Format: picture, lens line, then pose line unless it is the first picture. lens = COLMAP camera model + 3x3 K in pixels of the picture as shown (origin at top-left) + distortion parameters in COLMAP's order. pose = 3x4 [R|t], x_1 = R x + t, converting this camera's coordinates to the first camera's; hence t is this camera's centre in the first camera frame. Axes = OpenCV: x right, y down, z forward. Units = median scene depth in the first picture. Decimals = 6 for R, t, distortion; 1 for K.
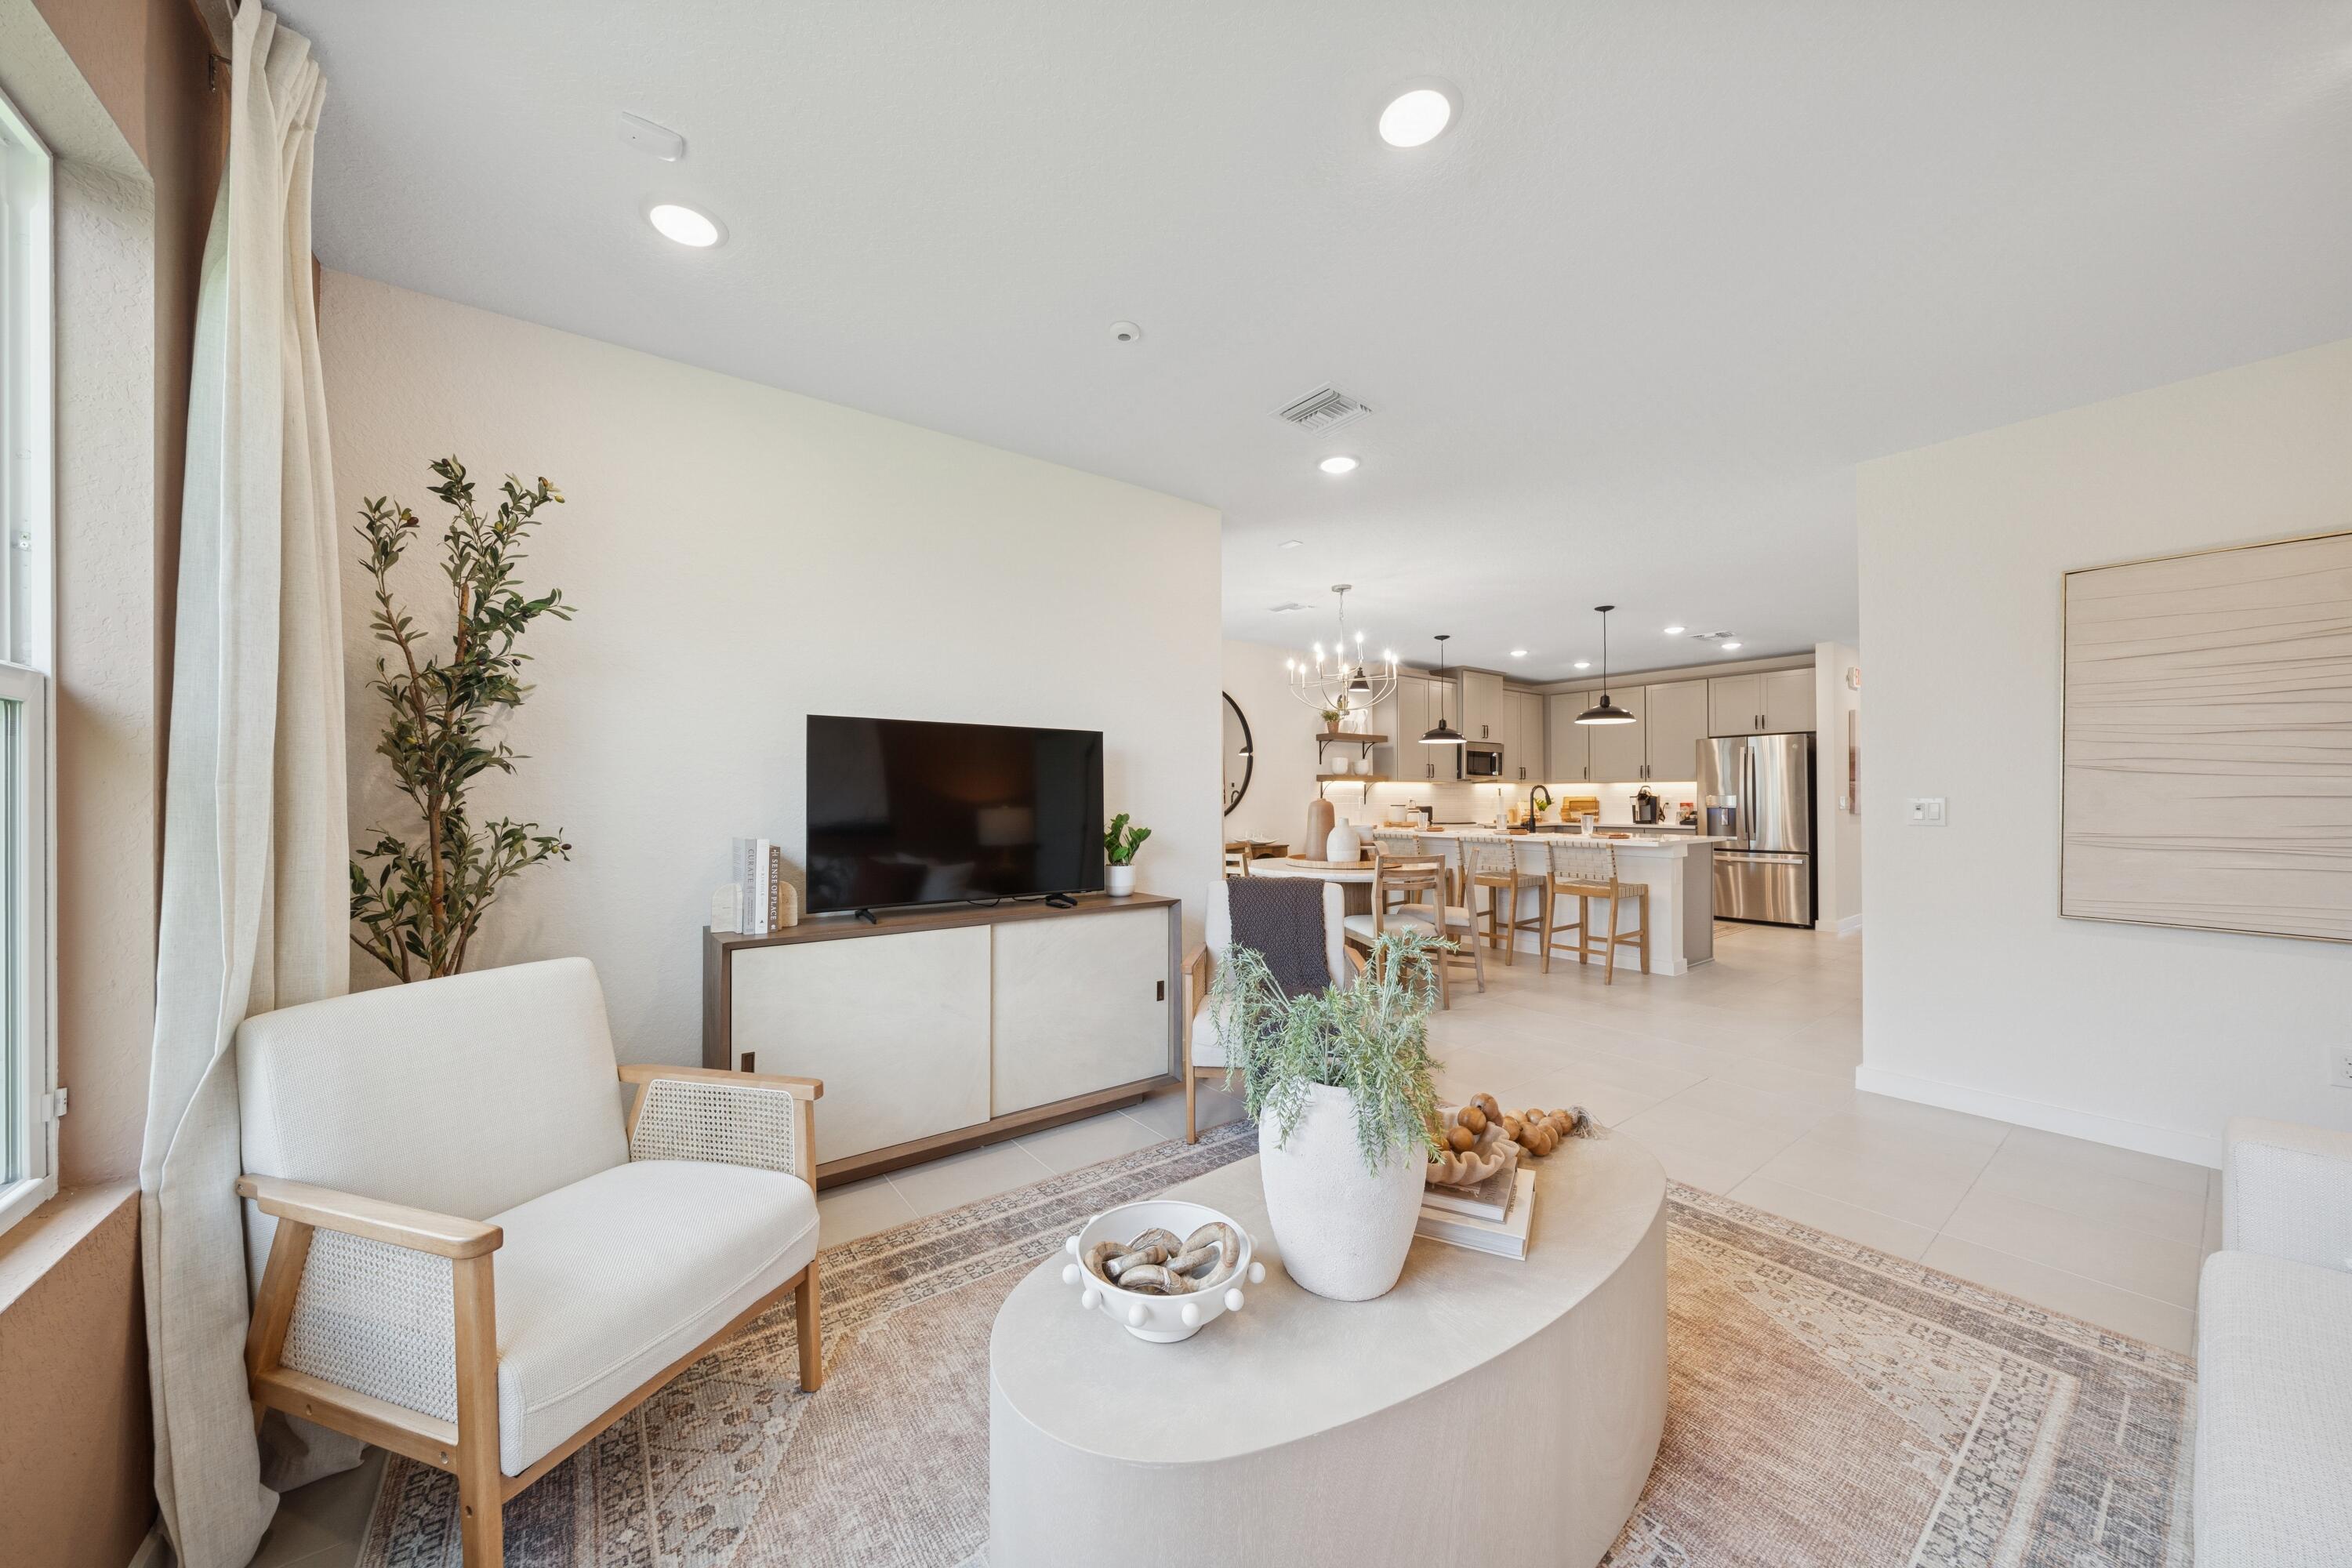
lens RADIAL K [[801.8, 0, 1167.6], [0, 801.8, 792.8], [0, 0, 1]] dist [0.000061, 0.000010]
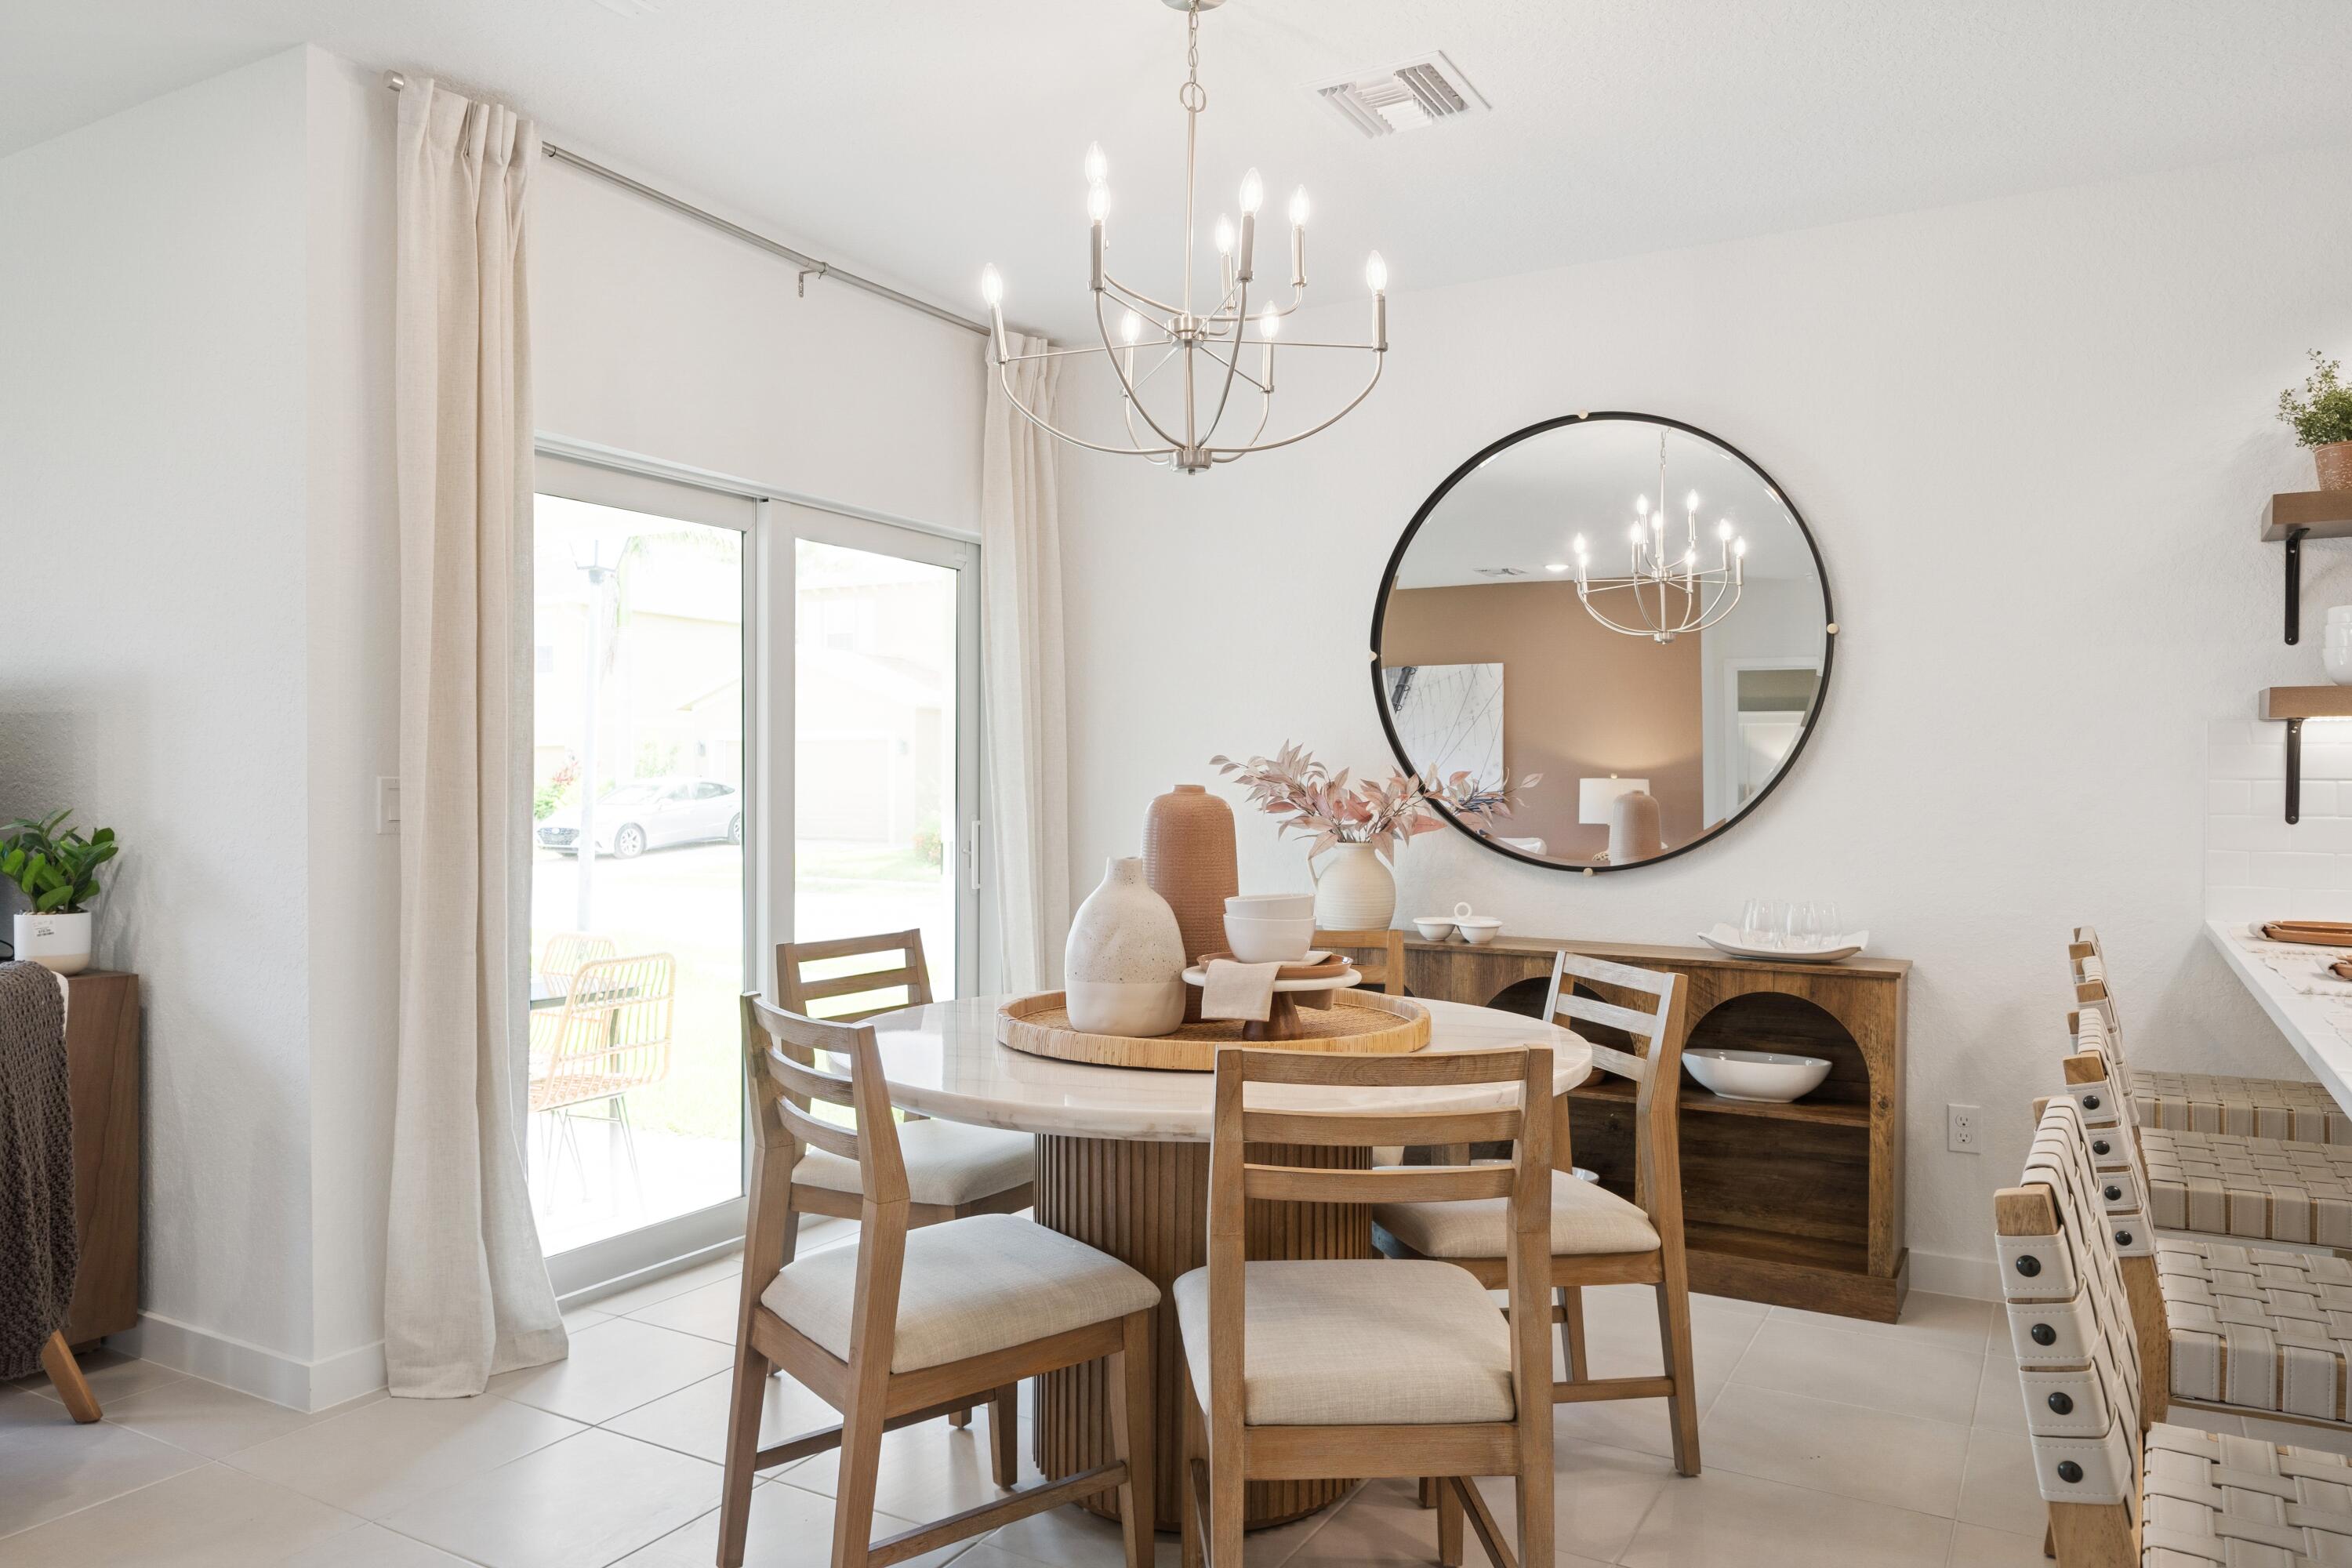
lens RADIAL K [[1614.6, 0, 1167.0], [0, 1614.6, 796.7], [0, 0, 1]] dist [0.006104, 0.001775]
pose [[0.399382, 0.009264, -0.916738, 0.461217], [-0.001889, 0.999955, 0.009282, 0.003408], [0.916783, -0.001976, 0.399382, 0.509660]]
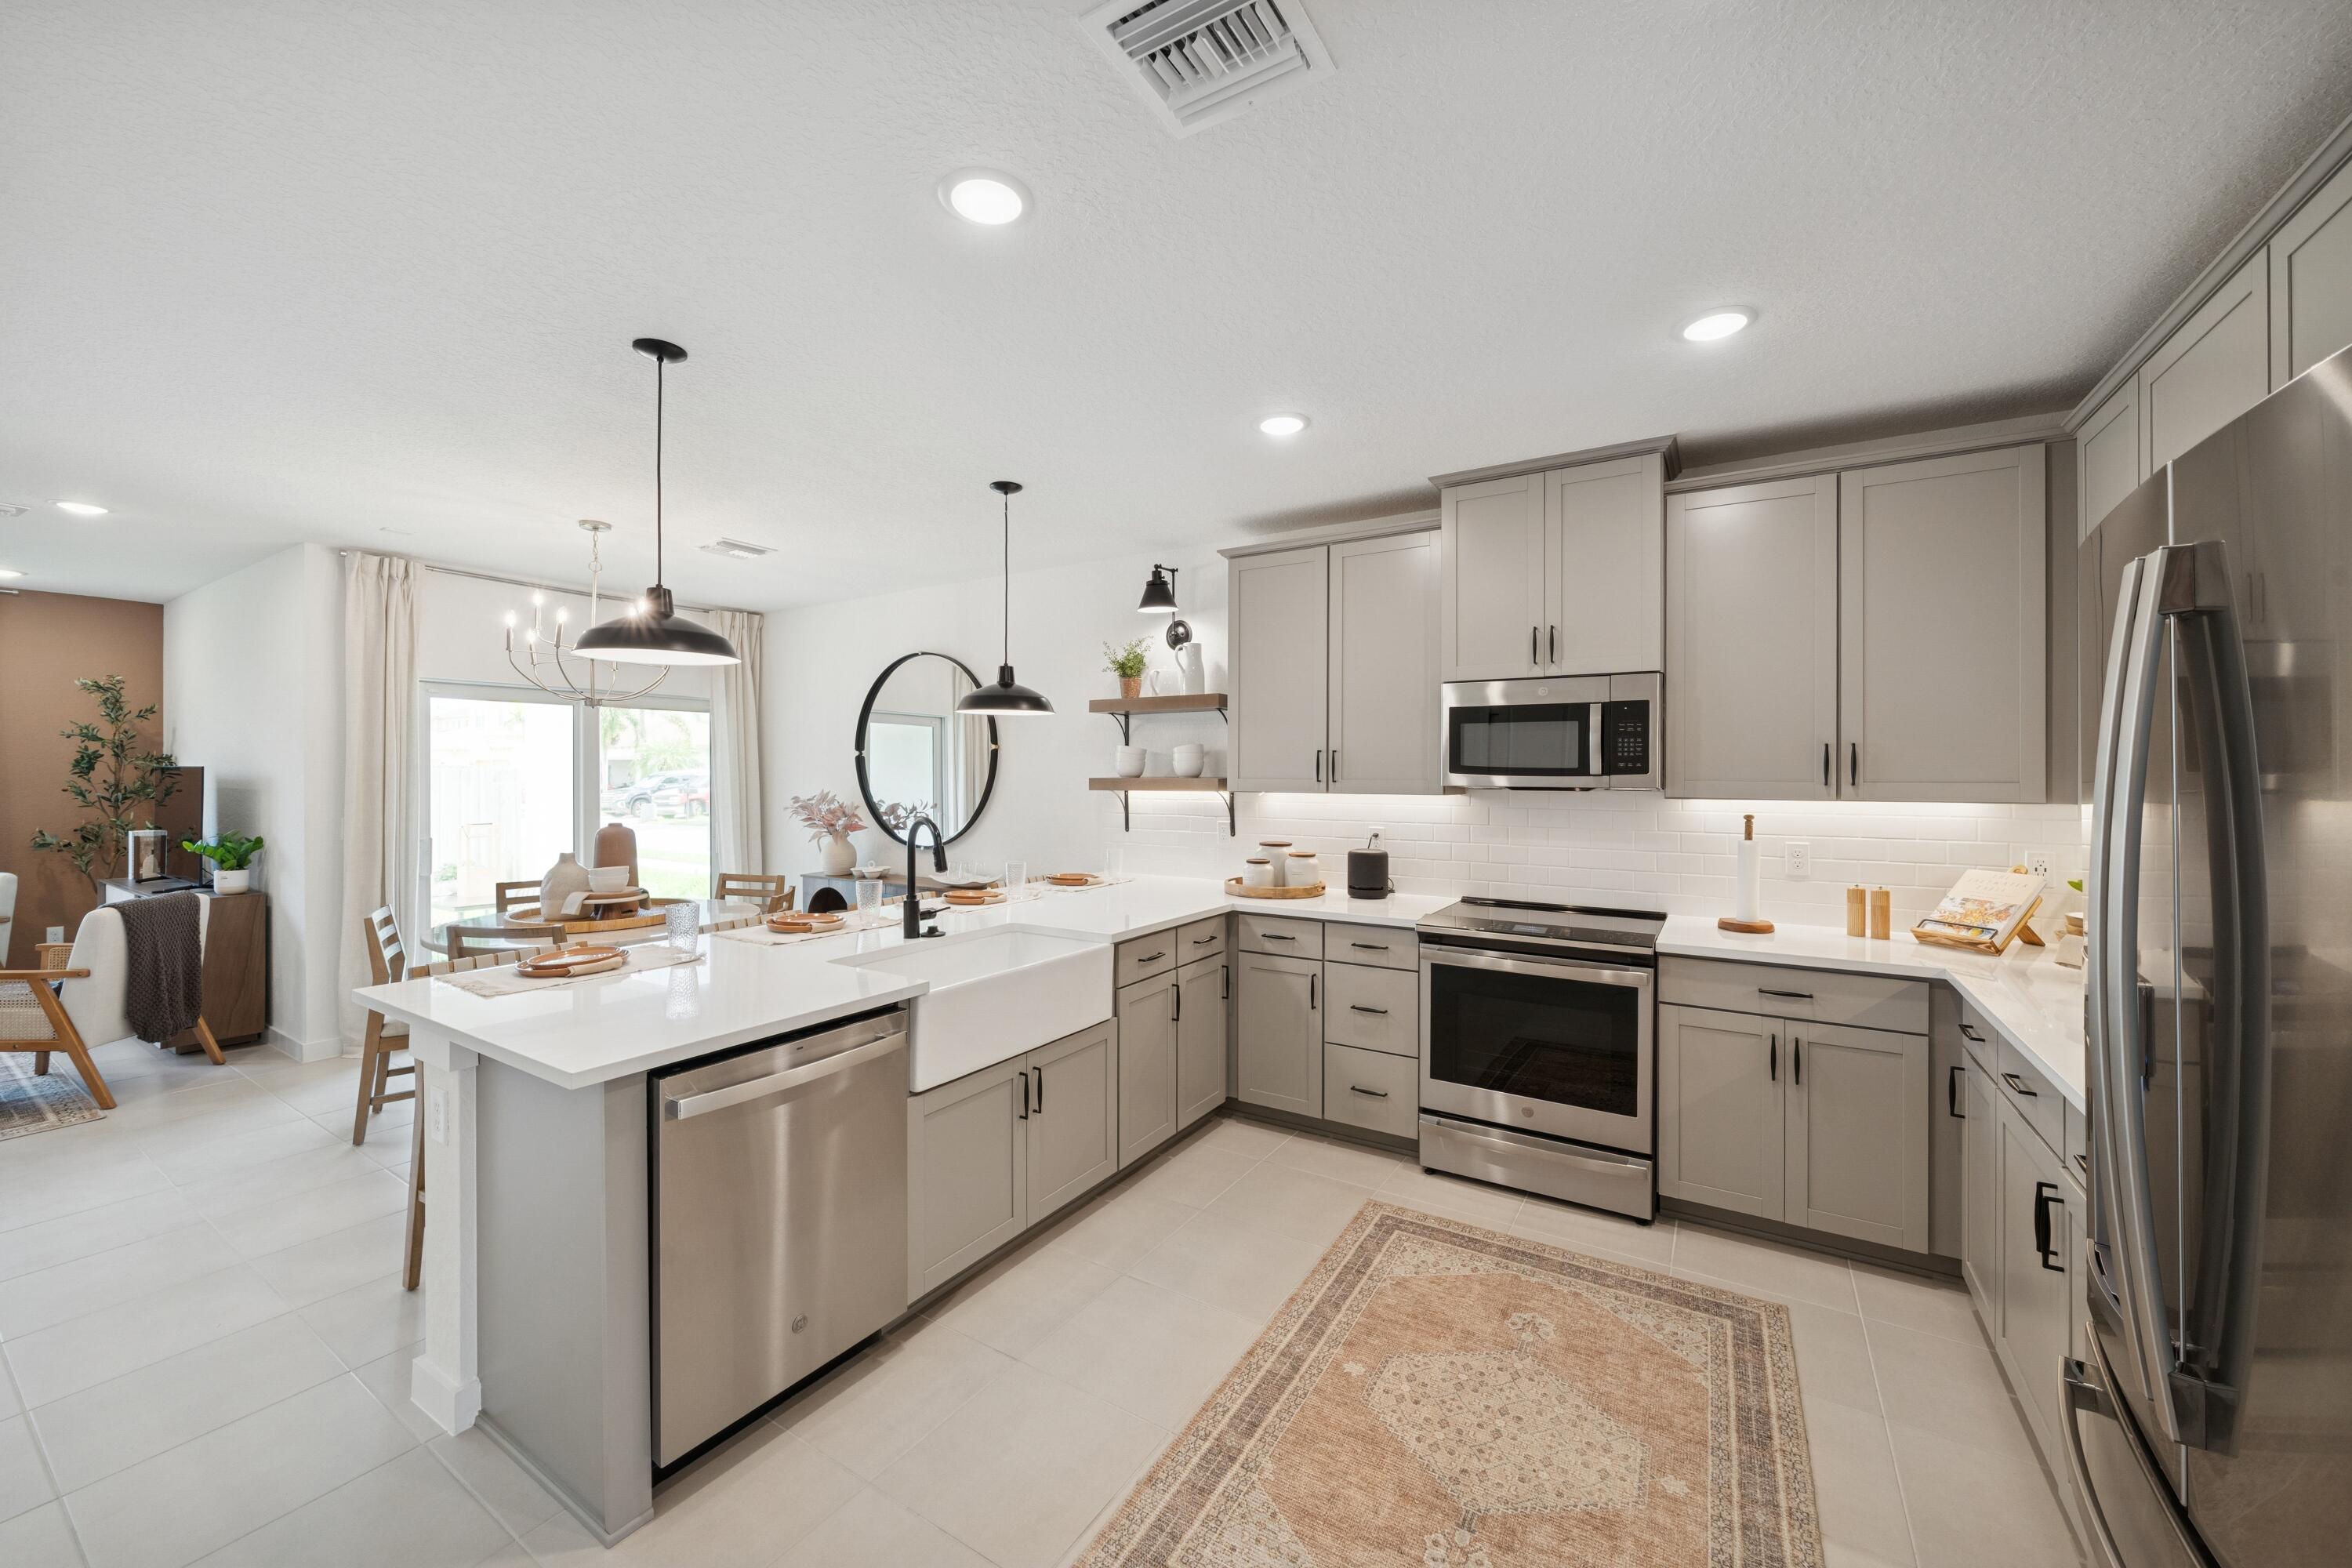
lens RADIAL K [[895.4, 0, 1169.1], [0, 895.4, 766.8], [0, 0, 1]] dist [-0.000323, 0.000111]
pose [[0.360266, -0.004900, -0.932837, 0.739151], [0.003009, 0.999987, -0.004091, -0.025927], [0.932845, -0.001333, 0.360276, 0.774677]]
